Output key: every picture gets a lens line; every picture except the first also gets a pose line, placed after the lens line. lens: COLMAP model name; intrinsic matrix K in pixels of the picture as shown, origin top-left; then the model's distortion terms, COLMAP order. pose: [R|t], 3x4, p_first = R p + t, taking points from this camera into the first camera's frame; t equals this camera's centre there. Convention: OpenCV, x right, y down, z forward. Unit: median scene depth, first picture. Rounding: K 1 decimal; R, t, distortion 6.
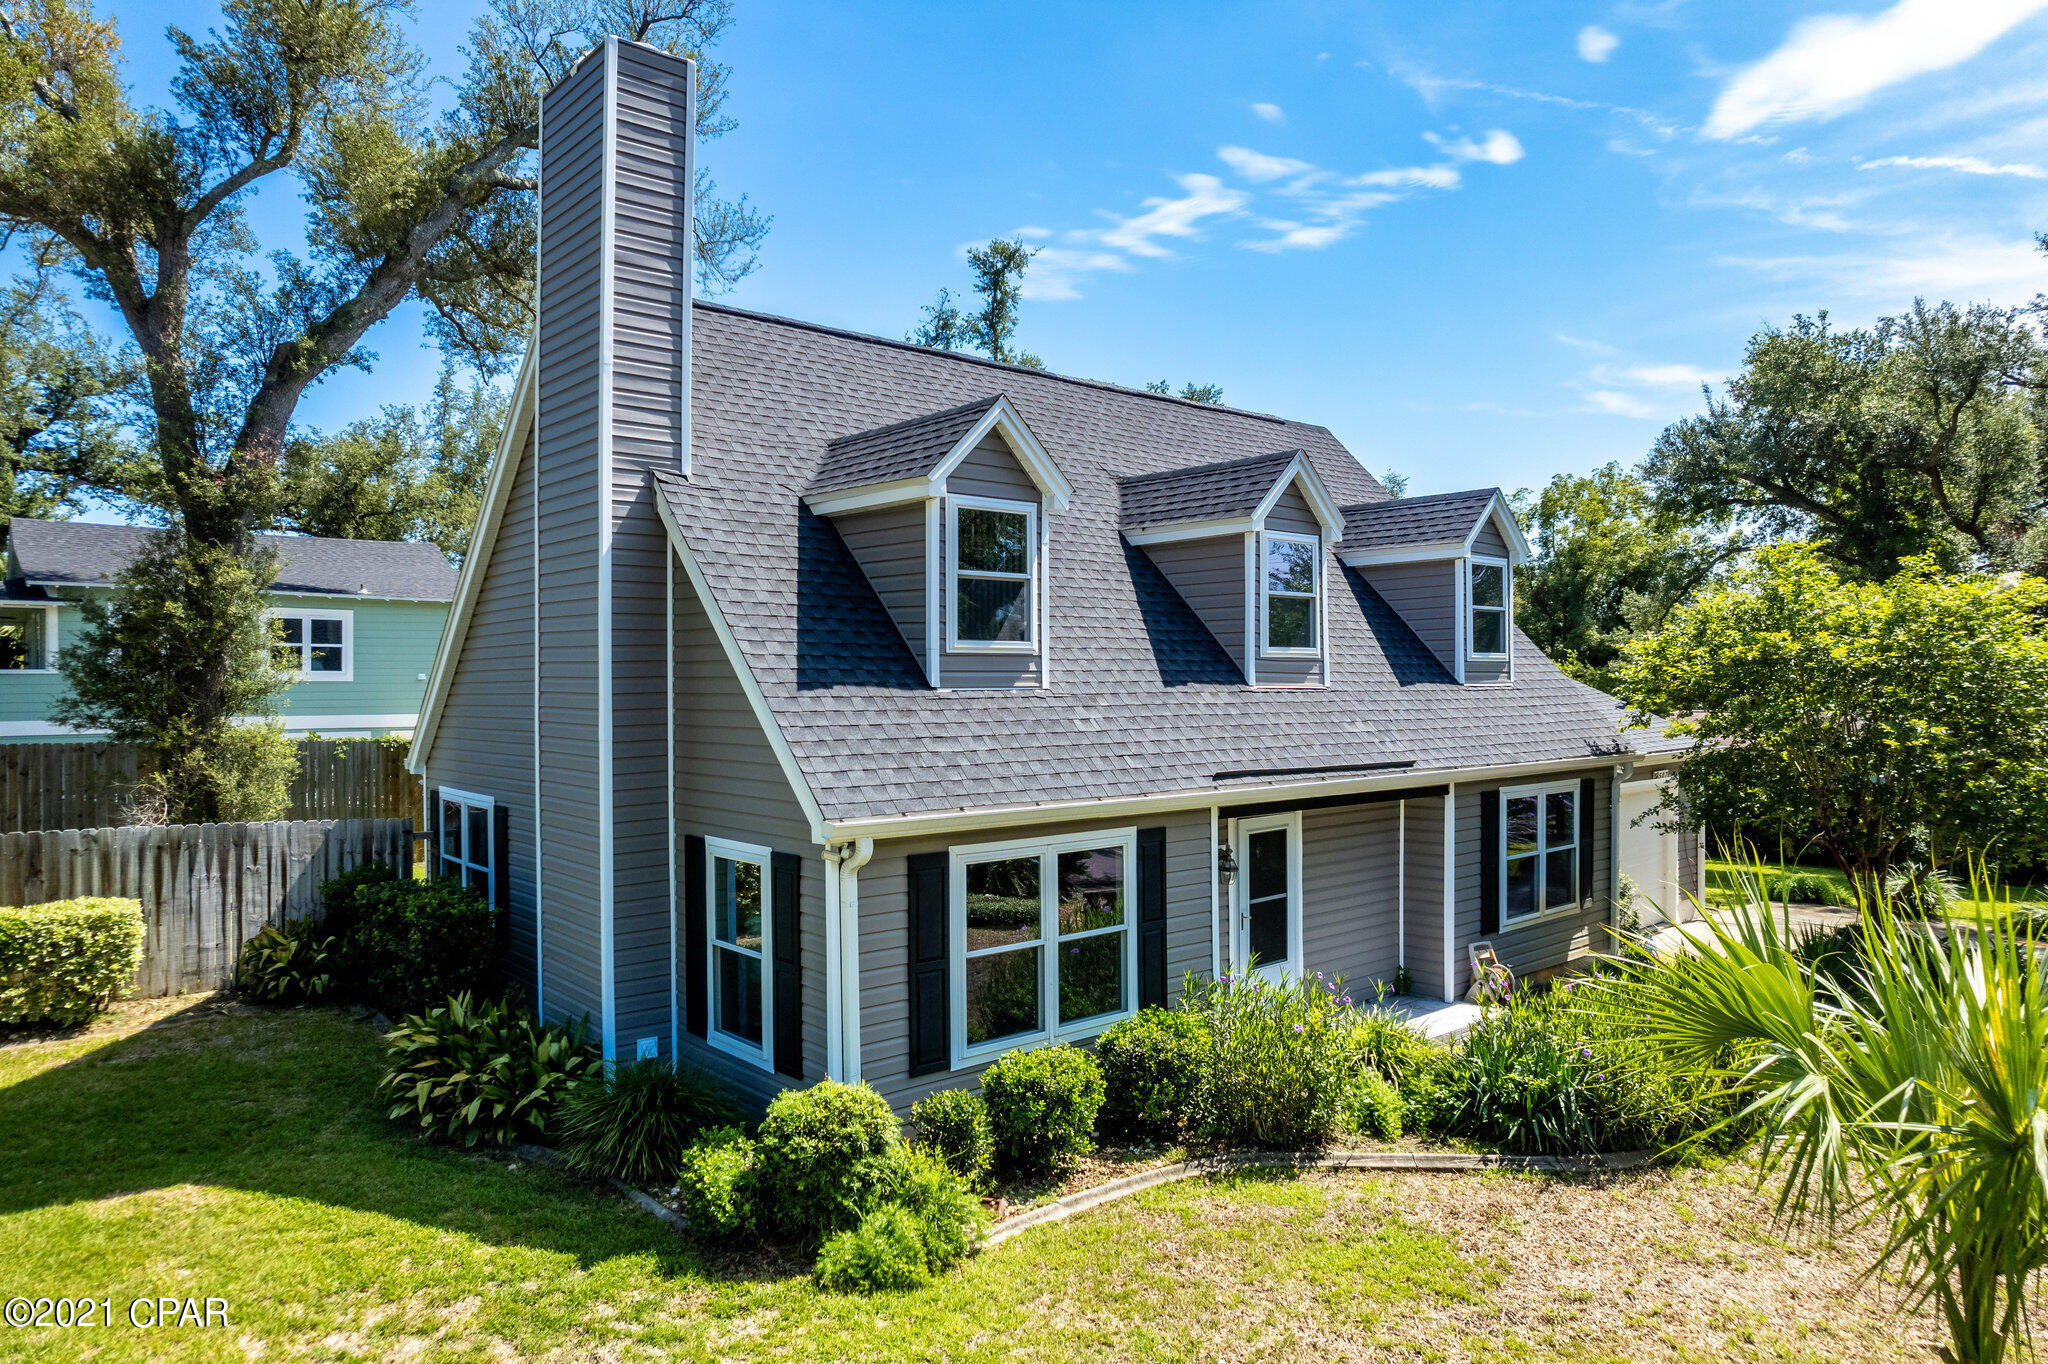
lens RADIAL K [[1305.2, 0, 1020.1], [0, 1305.2, 677.3], [0, 0, 1]] dist [-0.072357, 0.064800]
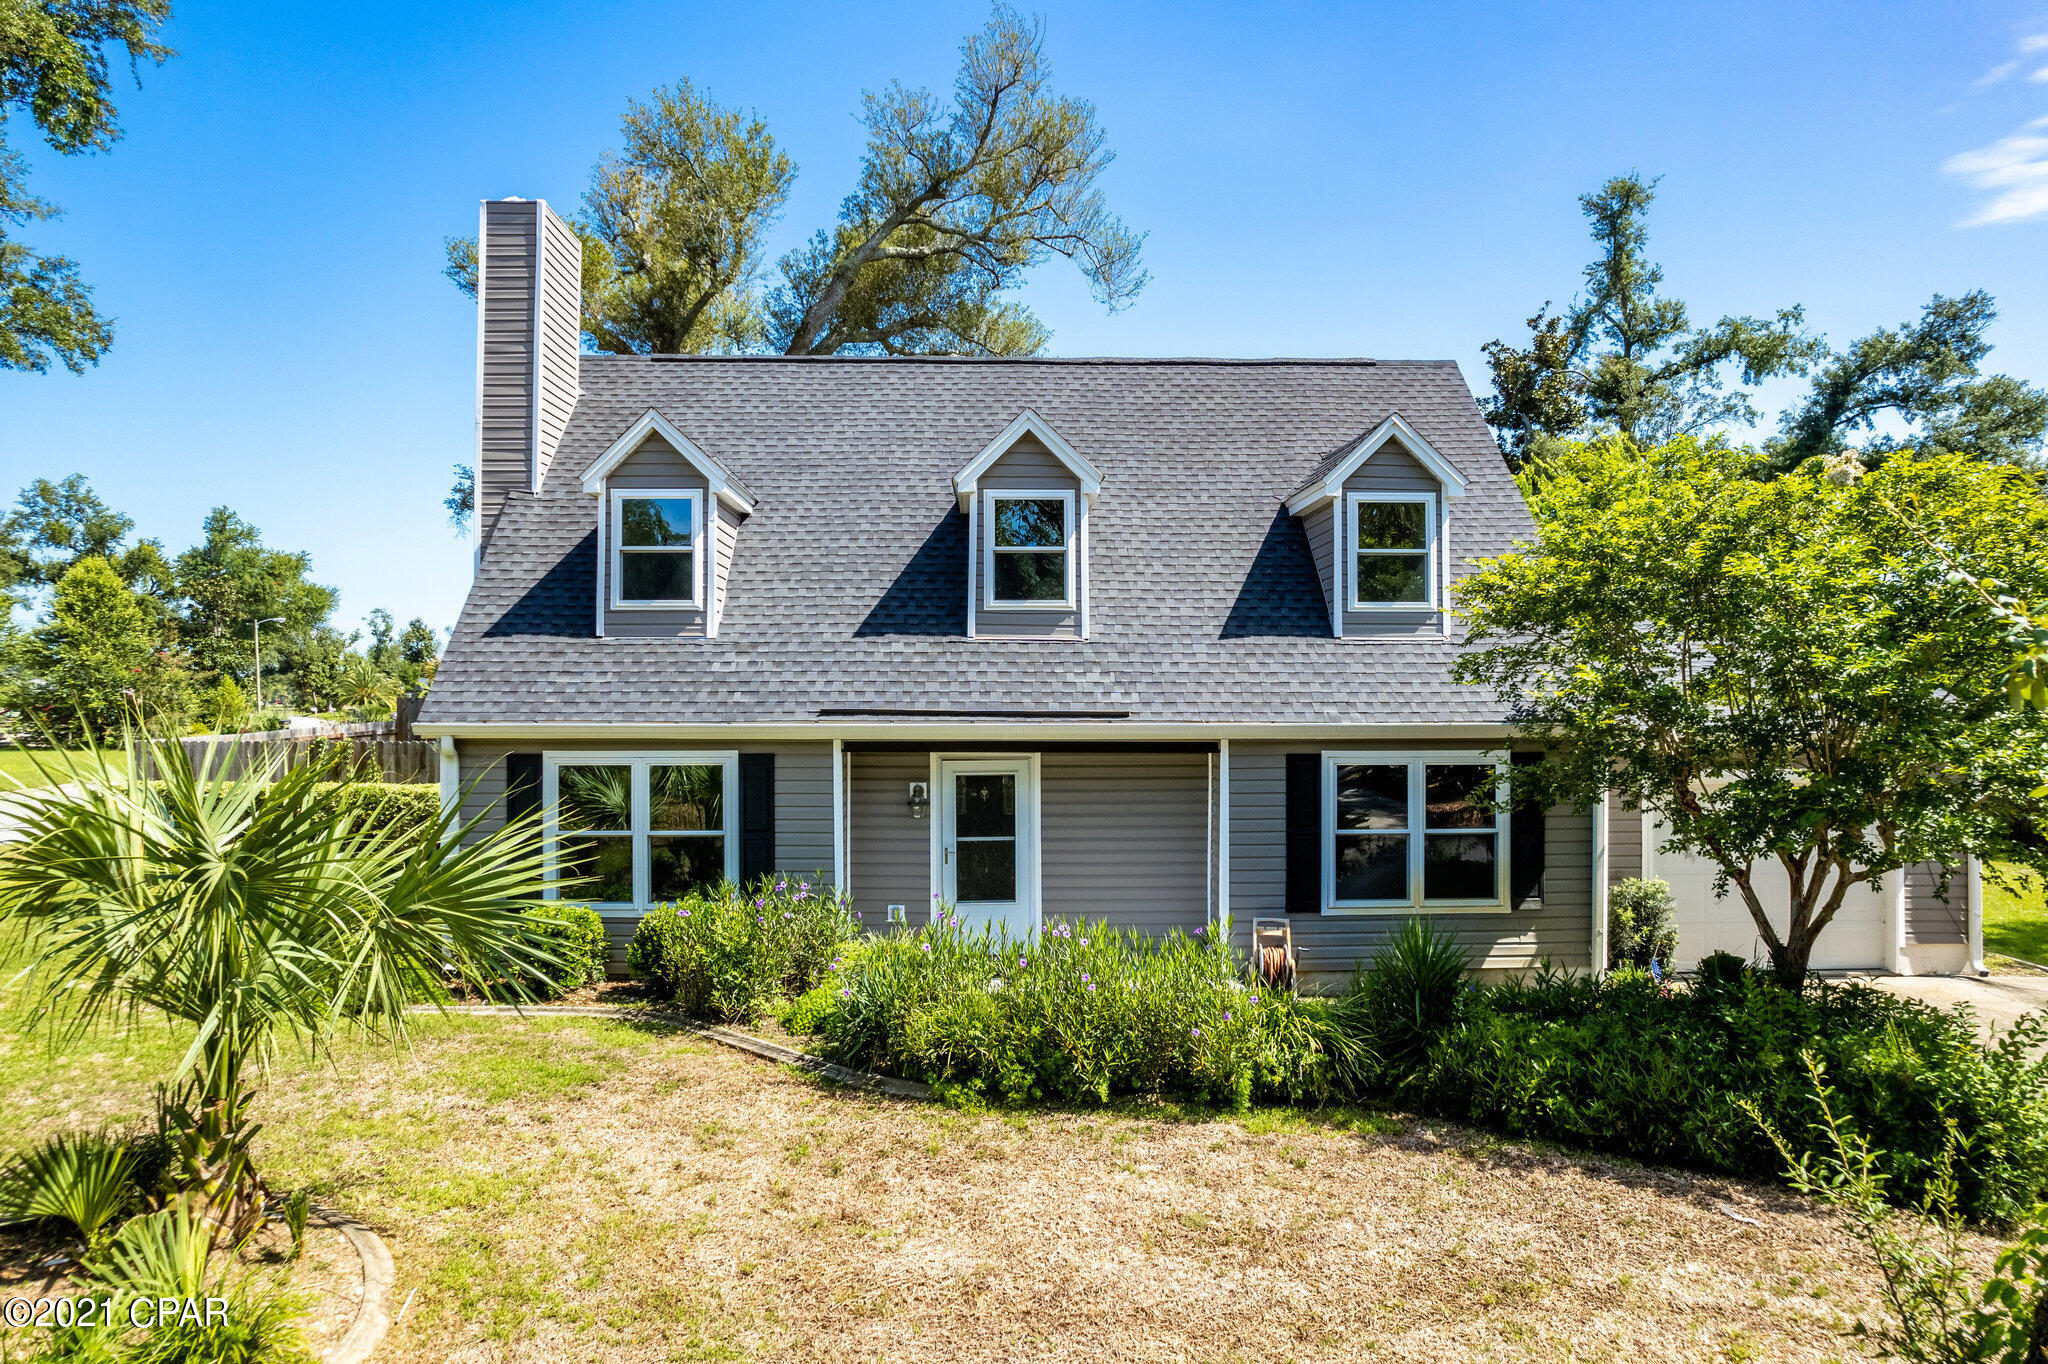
lens RADIAL K [[1305.2, 0, 1020.1], [0, 1305.2, 677.3], [0, 0, 1]] dist [-0.072357, 0.064800]
pose [[0.776368, -0.001279, -0.630278, 1.064526], [-0.000063, 0.999998, -0.002107, 0.050334], [0.630279, 0.001675, 0.776367, 0.239324]]
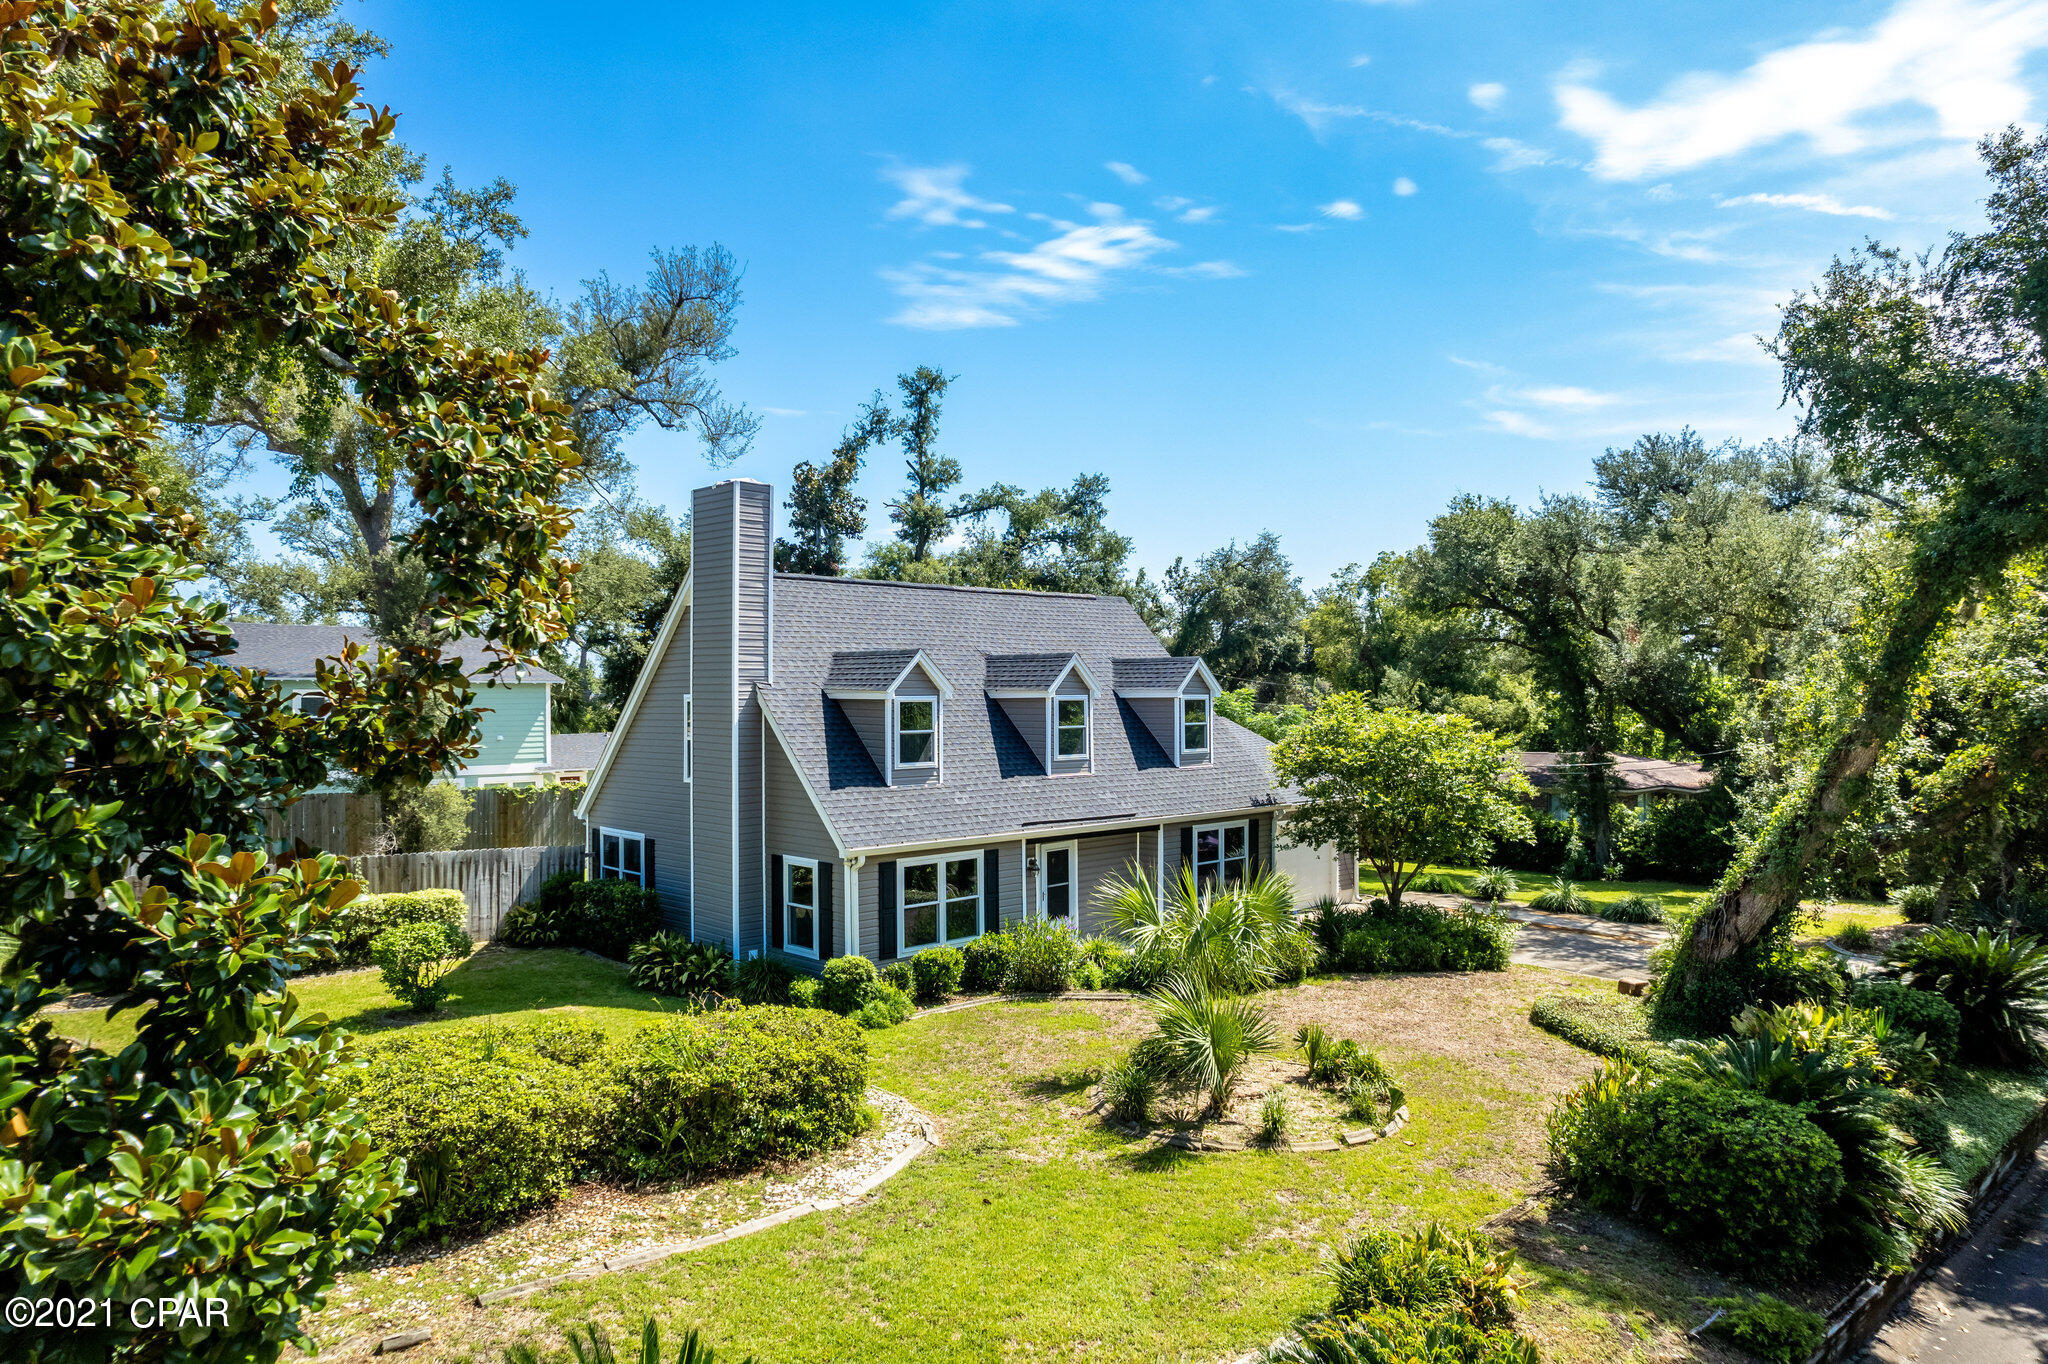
lens RADIAL K [[1311.5, 0, 1024.7], [0, 1311.5, 668.4], [0, 0, 1]] dist [-0.077473, 0.077741]
pose [[0.998201, 0.001745, 0.059928, 0.027876], [-0.000812, 0.999878, -0.015584, -0.149722], [-0.059947, 0.015508, 0.998081, -1.162012]]
